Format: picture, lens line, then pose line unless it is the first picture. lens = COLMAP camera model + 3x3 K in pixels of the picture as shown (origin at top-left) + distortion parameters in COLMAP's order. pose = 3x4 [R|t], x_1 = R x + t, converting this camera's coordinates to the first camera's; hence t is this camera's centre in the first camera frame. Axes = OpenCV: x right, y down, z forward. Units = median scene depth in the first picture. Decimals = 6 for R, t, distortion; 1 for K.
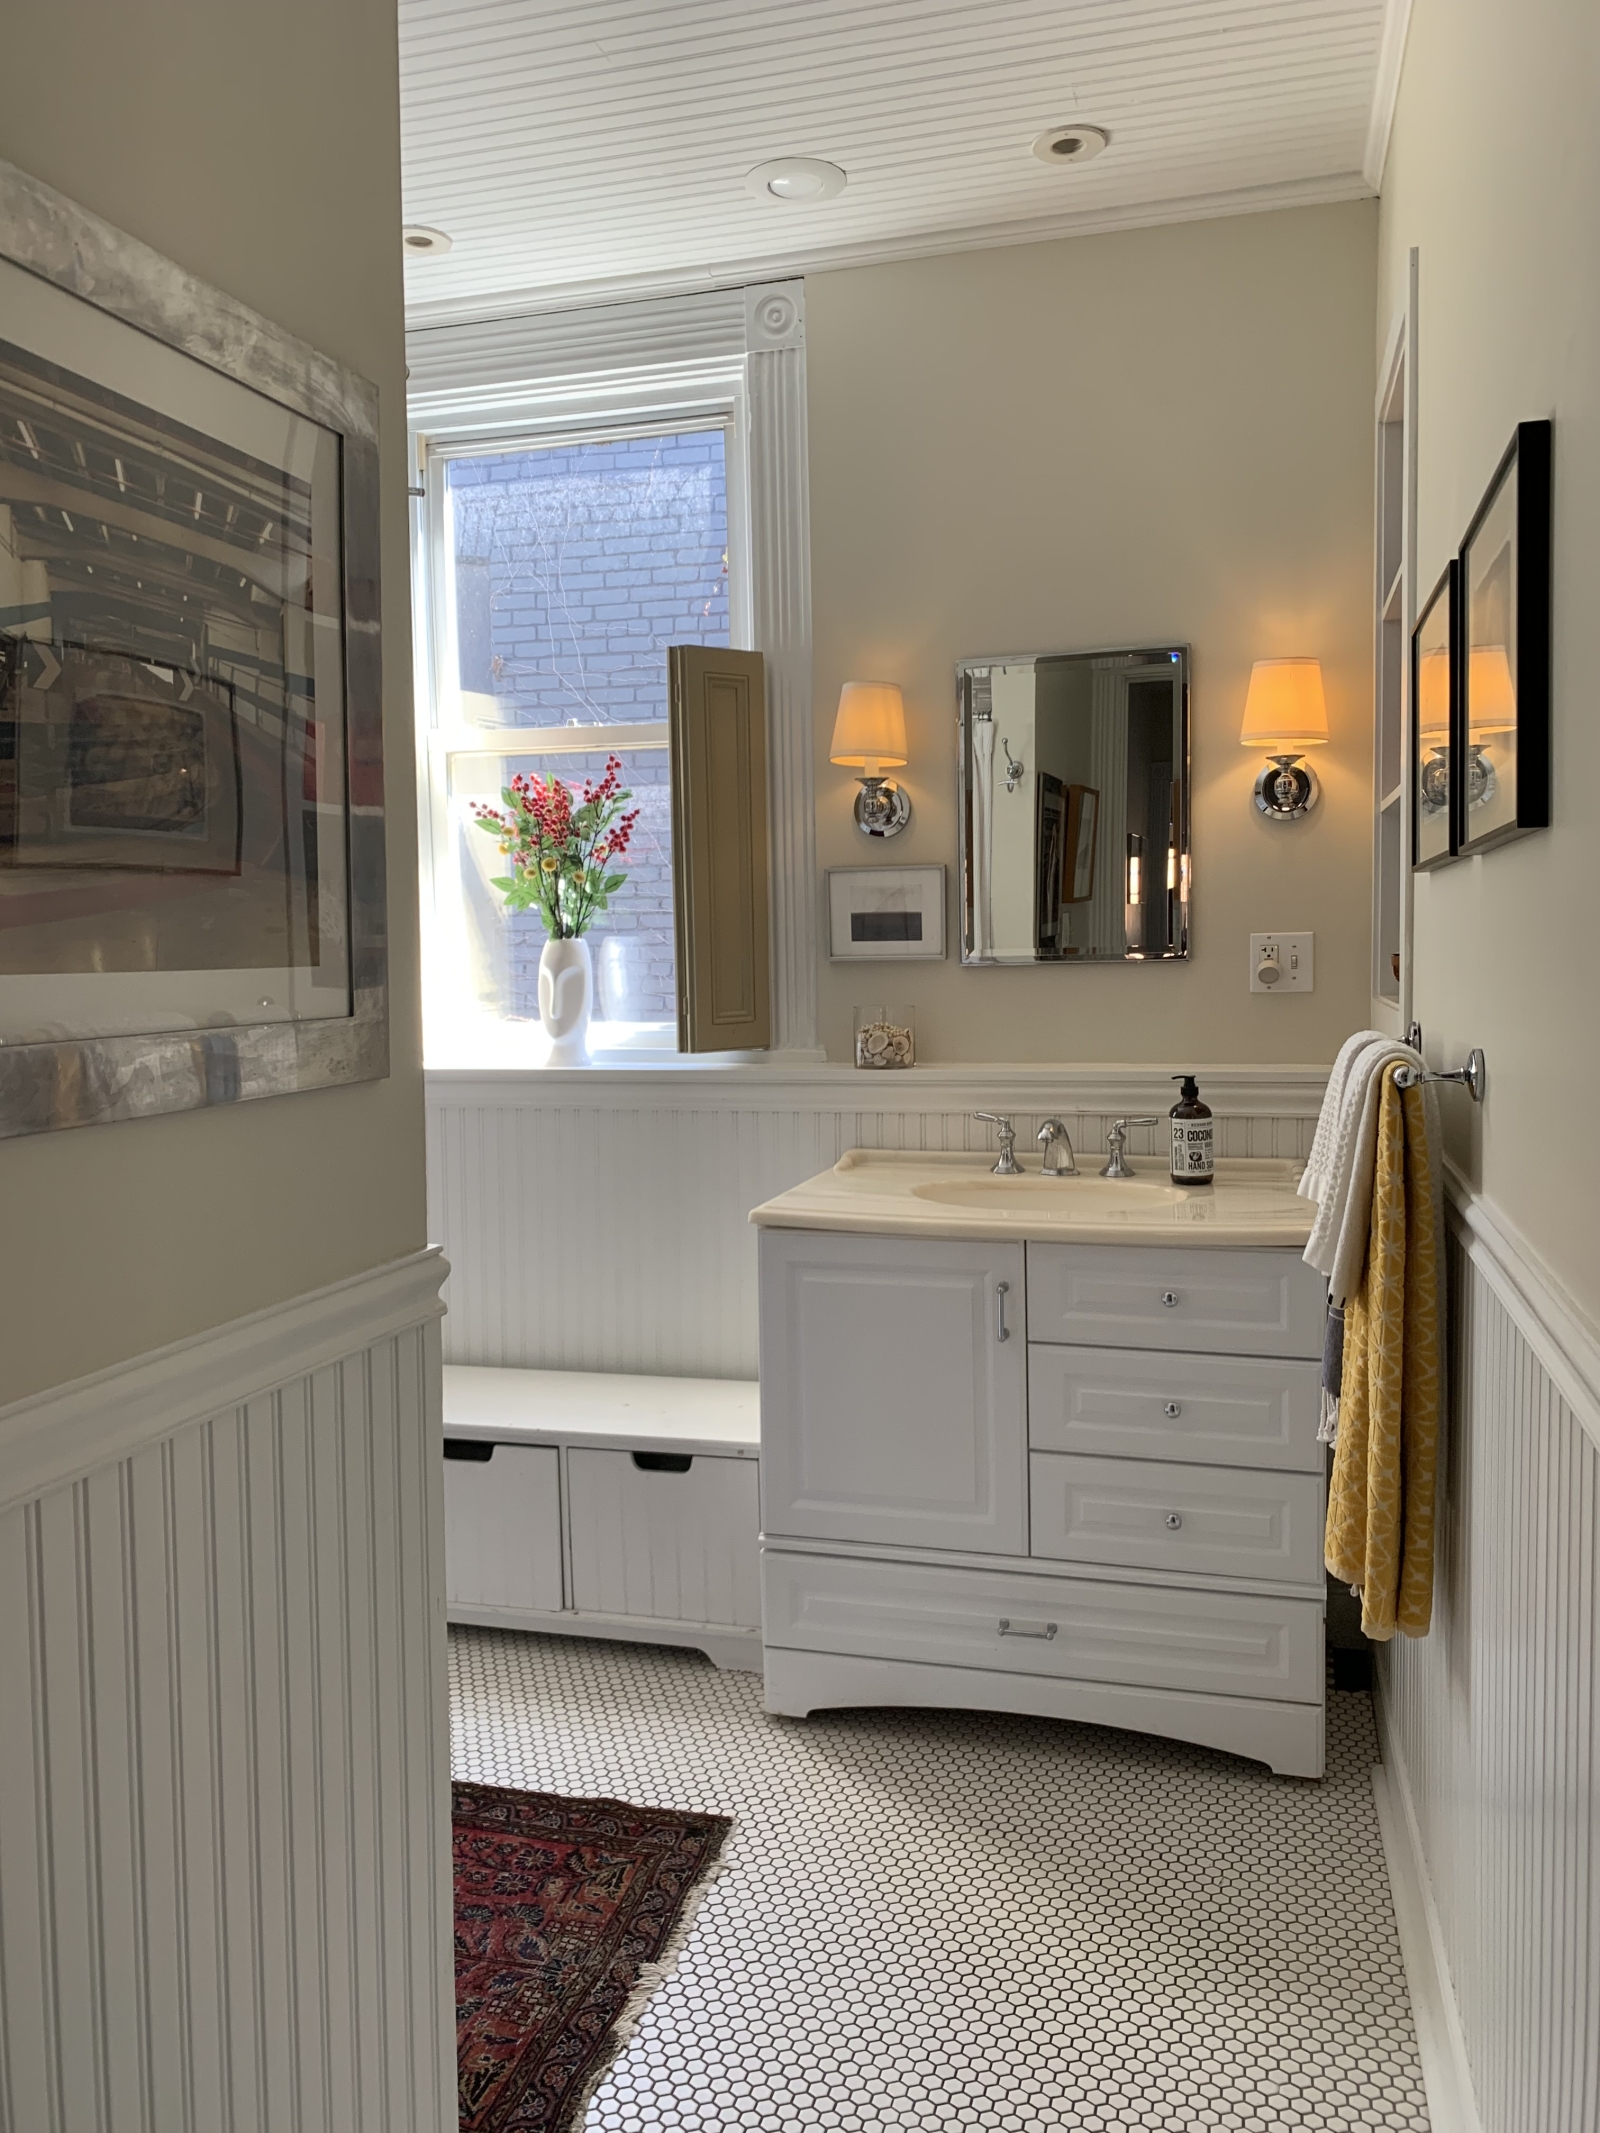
lens RADIAL K [[1653.1, 0, 800.0], [0, 1653.1, 1066.5], [0, 0, 1]] dist [0.043452, -0.051695]
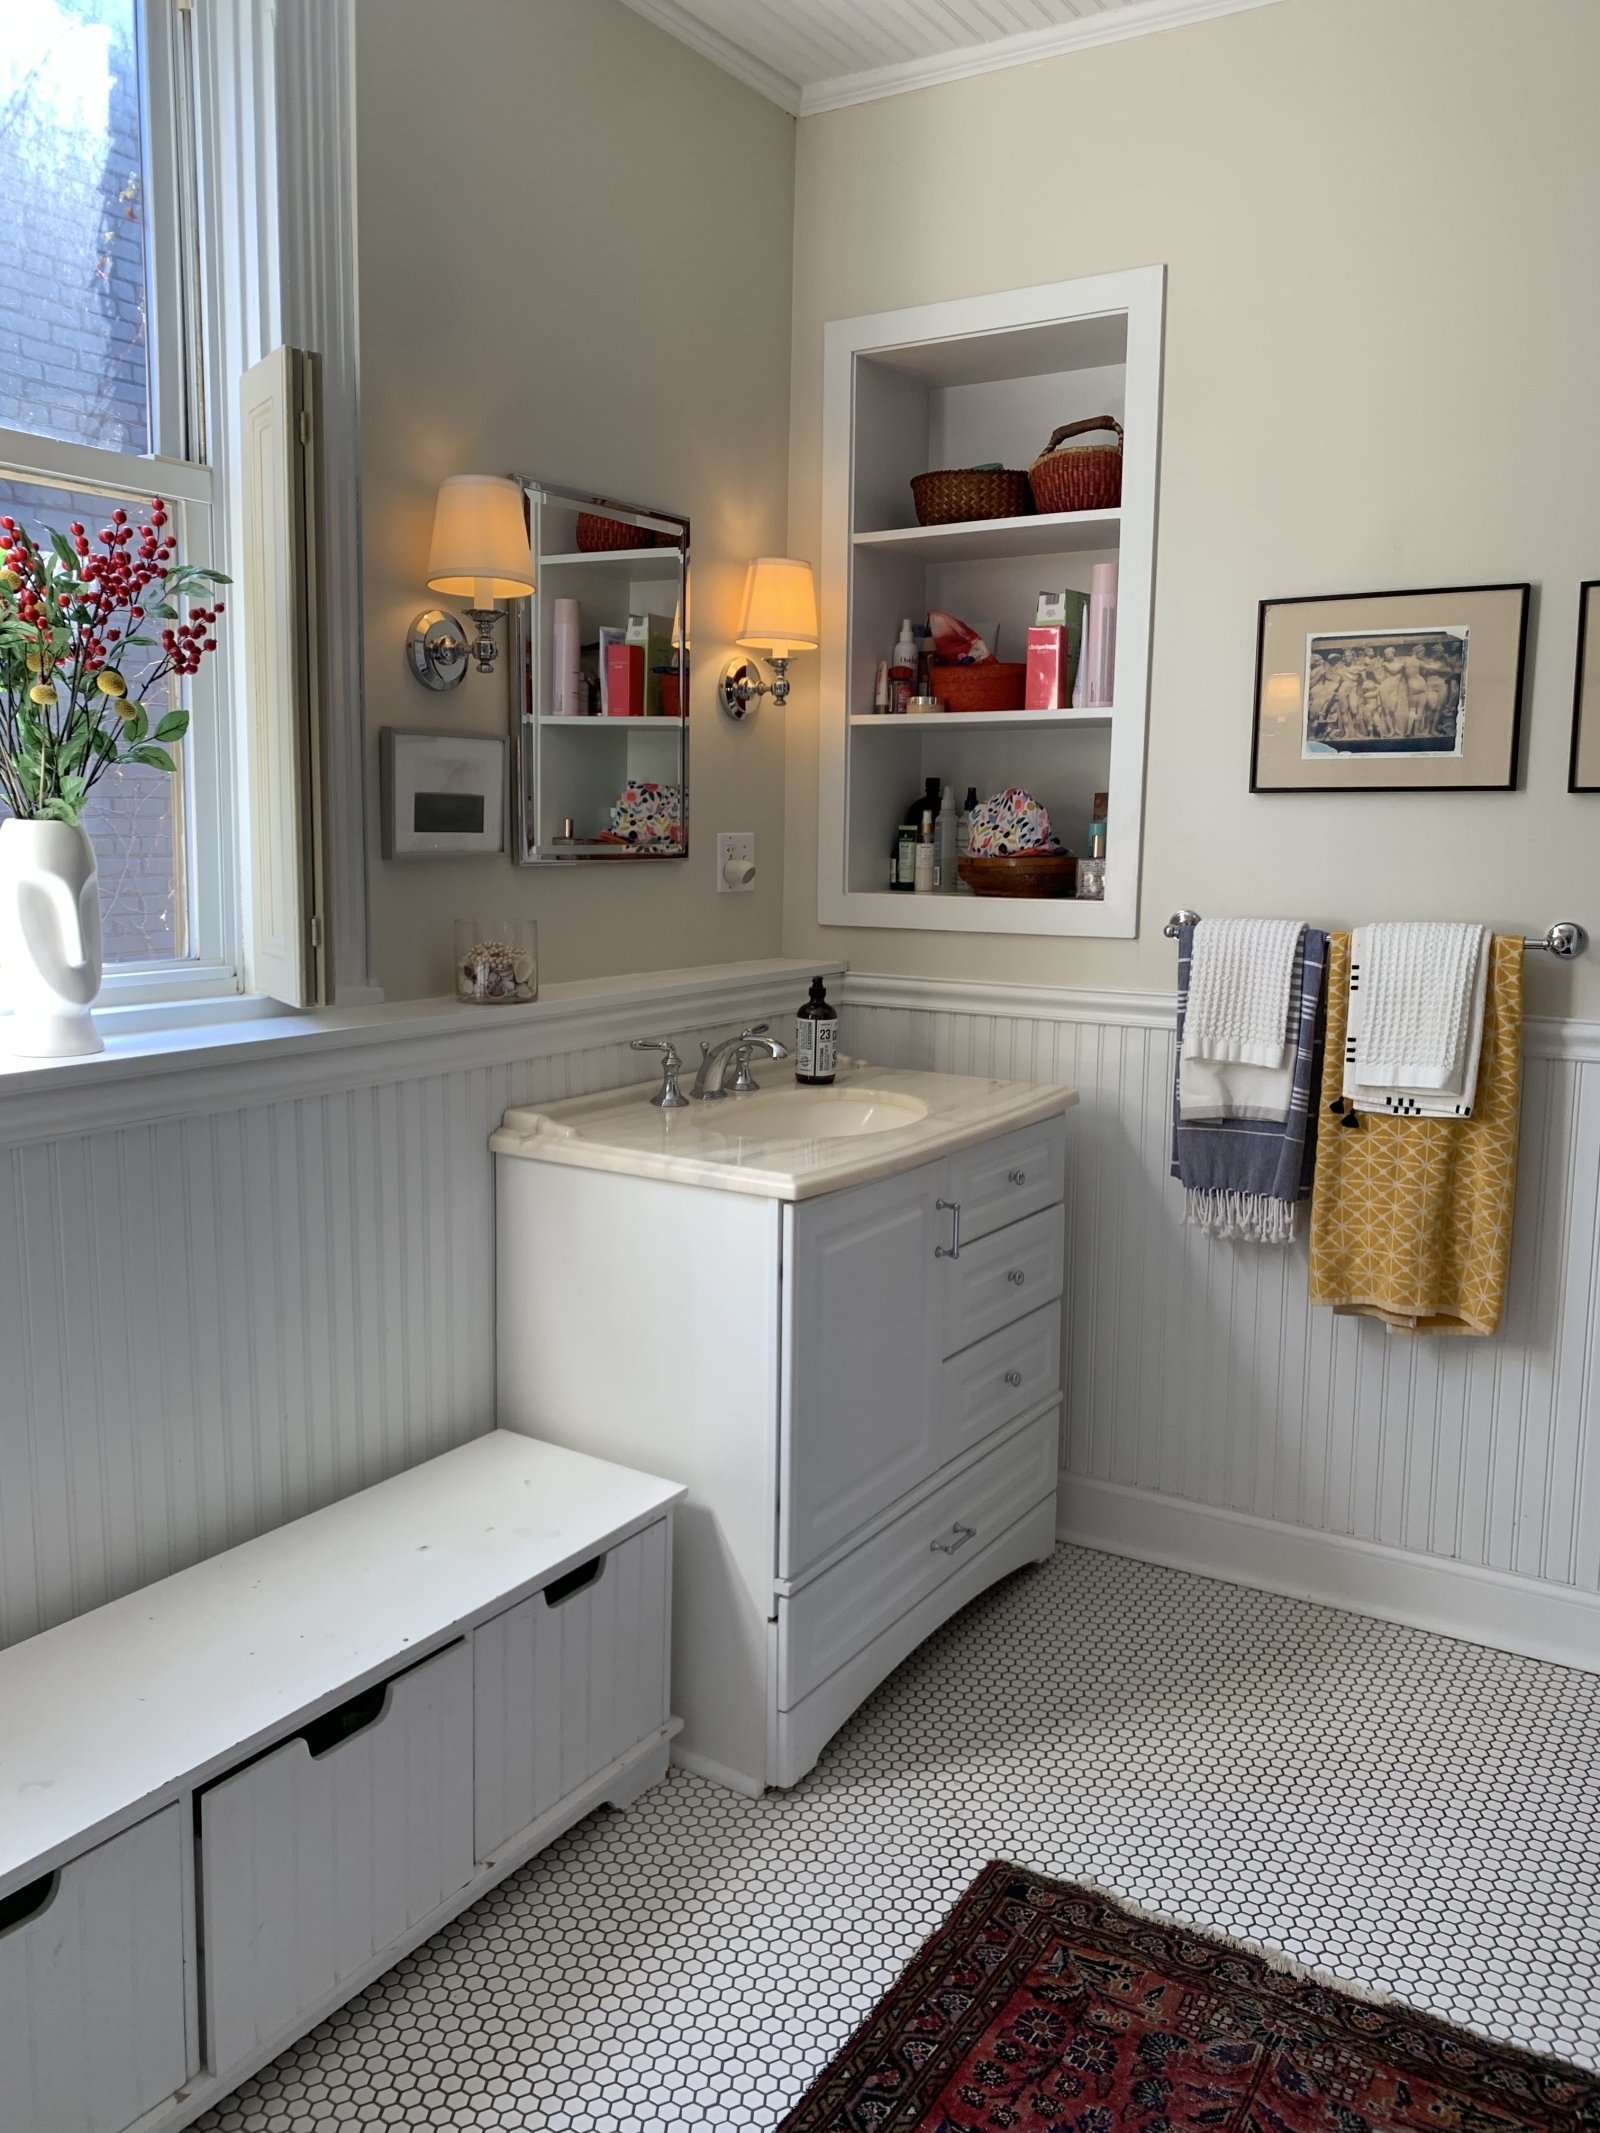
lens RADIAL K [[1653.1, 0, 800.0], [0, 1653.1, 1066.5], [0, 0, 1]] dist [0.043452, -0.051695]
pose [[0.267633, -0.124678, 0.955420, -0.680140], [0.049407, 0.992064, 0.115620, -0.052766], [-0.962253, 0.016261, 0.271669, 0.685348]]
